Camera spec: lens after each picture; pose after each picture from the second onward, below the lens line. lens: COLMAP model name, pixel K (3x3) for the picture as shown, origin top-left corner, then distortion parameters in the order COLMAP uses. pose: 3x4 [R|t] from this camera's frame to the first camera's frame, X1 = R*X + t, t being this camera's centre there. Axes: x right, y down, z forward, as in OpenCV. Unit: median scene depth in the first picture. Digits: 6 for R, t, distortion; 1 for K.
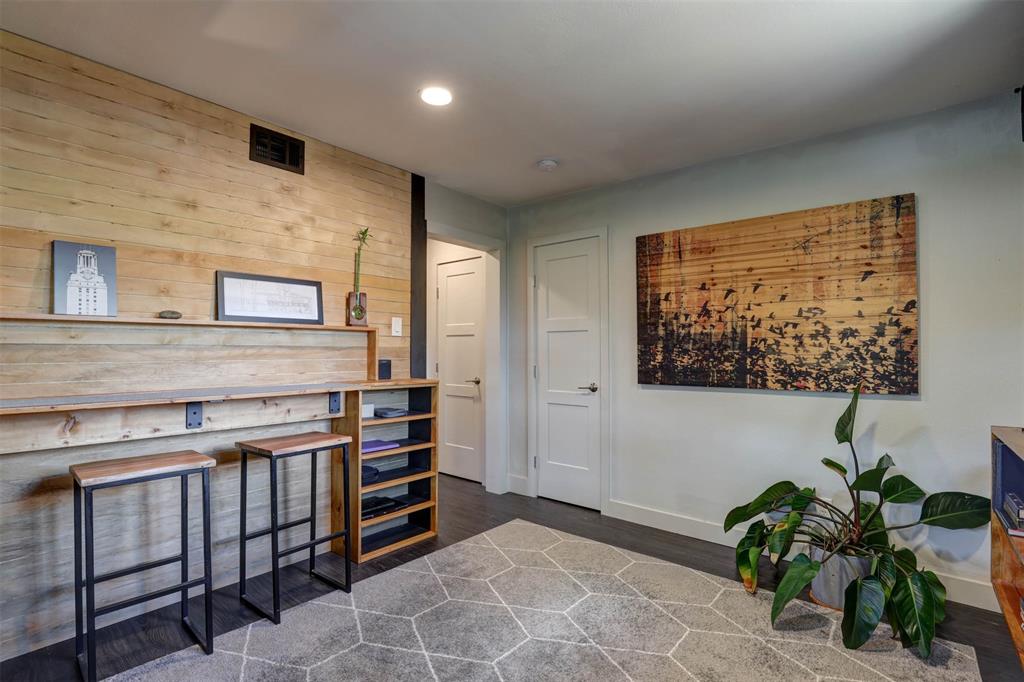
lens RADIAL K [[470.2, 0, 520.2], [0, 470.2, 345.3], [0, 0, 1]] dist [-0.033378, 0.001752]
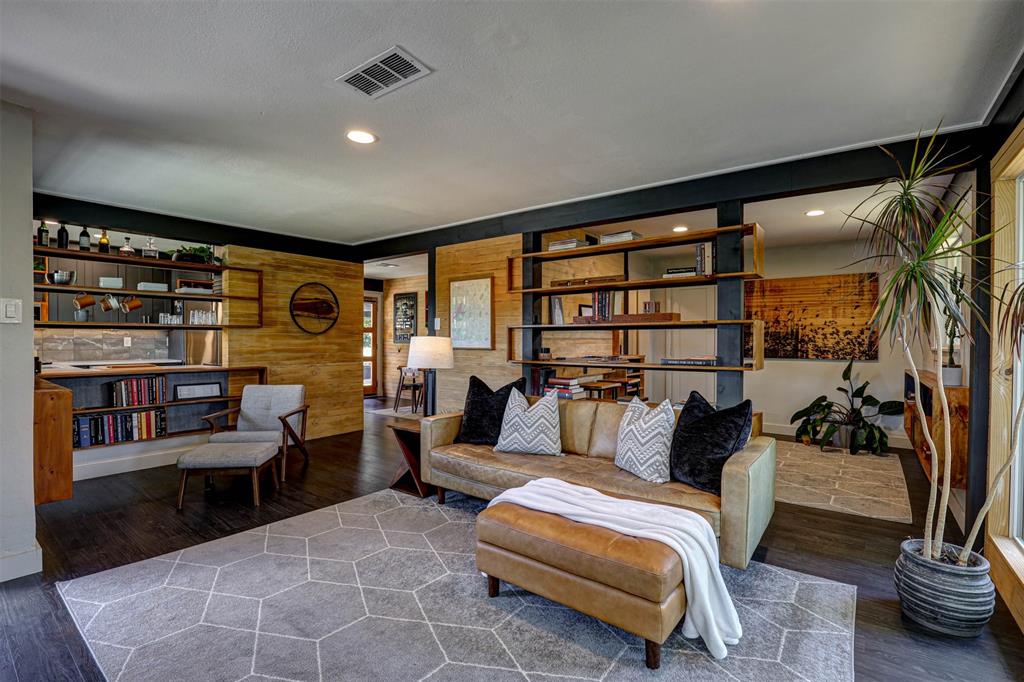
lens RADIAL K [[470.2, 0, 517.0], [0, 470.2, 344.7], [0, 0, 1]] dist [-0.033378, 0.001752]
pose [[0.998861, 0.000071, 0.047716, -0.993068], [-0.001128, 0.999754, 0.022129, -0.016406], [-0.047702, -0.022158, 0.998616, -1.154641]]
